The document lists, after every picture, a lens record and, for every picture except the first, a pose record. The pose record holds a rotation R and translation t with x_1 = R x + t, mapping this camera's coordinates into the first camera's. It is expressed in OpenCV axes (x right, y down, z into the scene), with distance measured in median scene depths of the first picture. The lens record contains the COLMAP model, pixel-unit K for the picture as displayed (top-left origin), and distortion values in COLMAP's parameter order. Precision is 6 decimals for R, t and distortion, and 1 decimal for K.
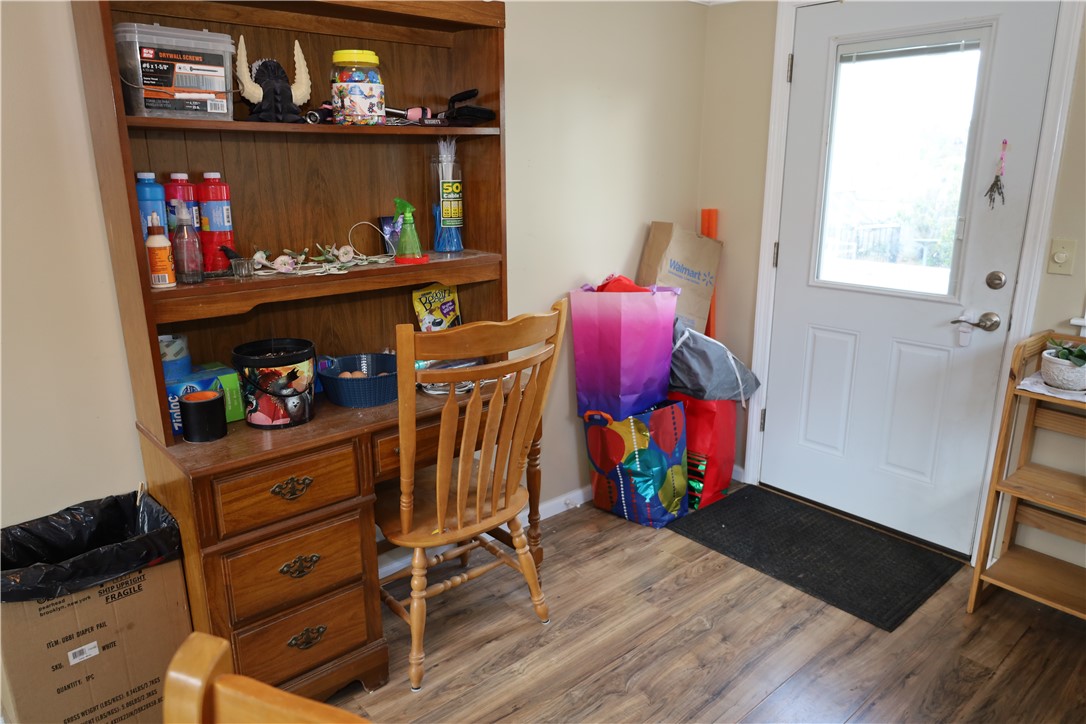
lens RADIAL K [[739.4, 0, 547.9], [0, 739.4, 364.9], [0, 0, 1]] dist [-0.008021, 0.001088]
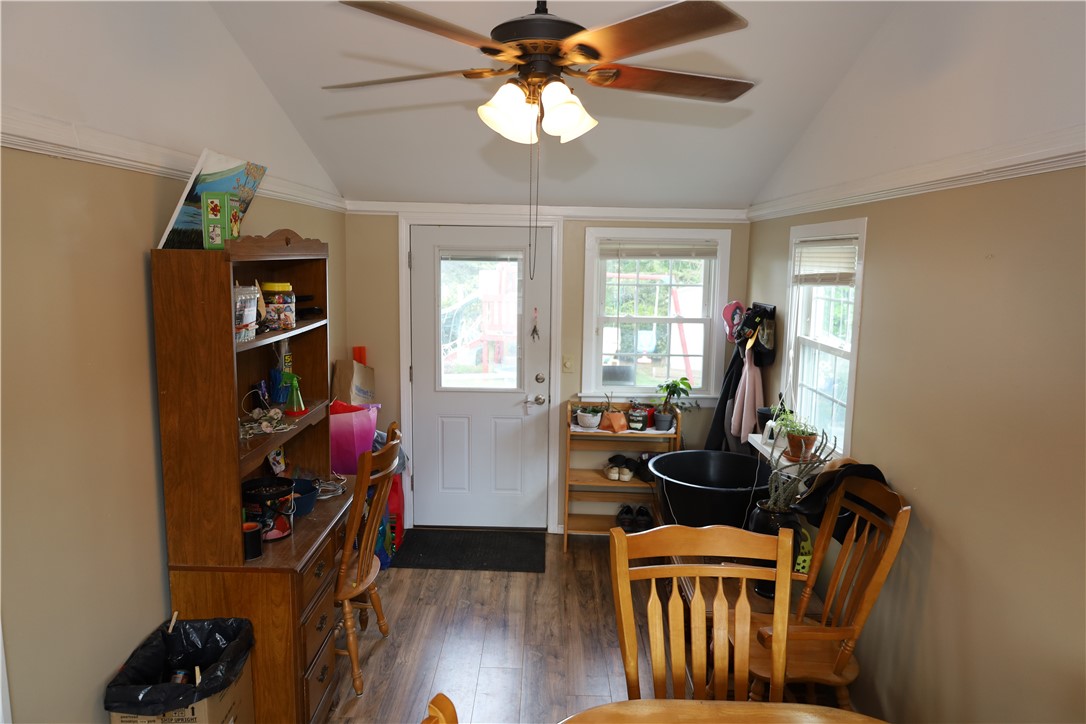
lens RADIAL K [[739.4, 0, 545.1], [0, 739.4, 366.1], [0, 0, 1]] dist [-0.008021, 0.001088]
pose [[0.669537, -0.097190, 0.736393, -0.788581], [0.175507, 0.984030, -0.029699, -0.086029], [-0.721746, 0.149126, 0.675902, -0.309280]]
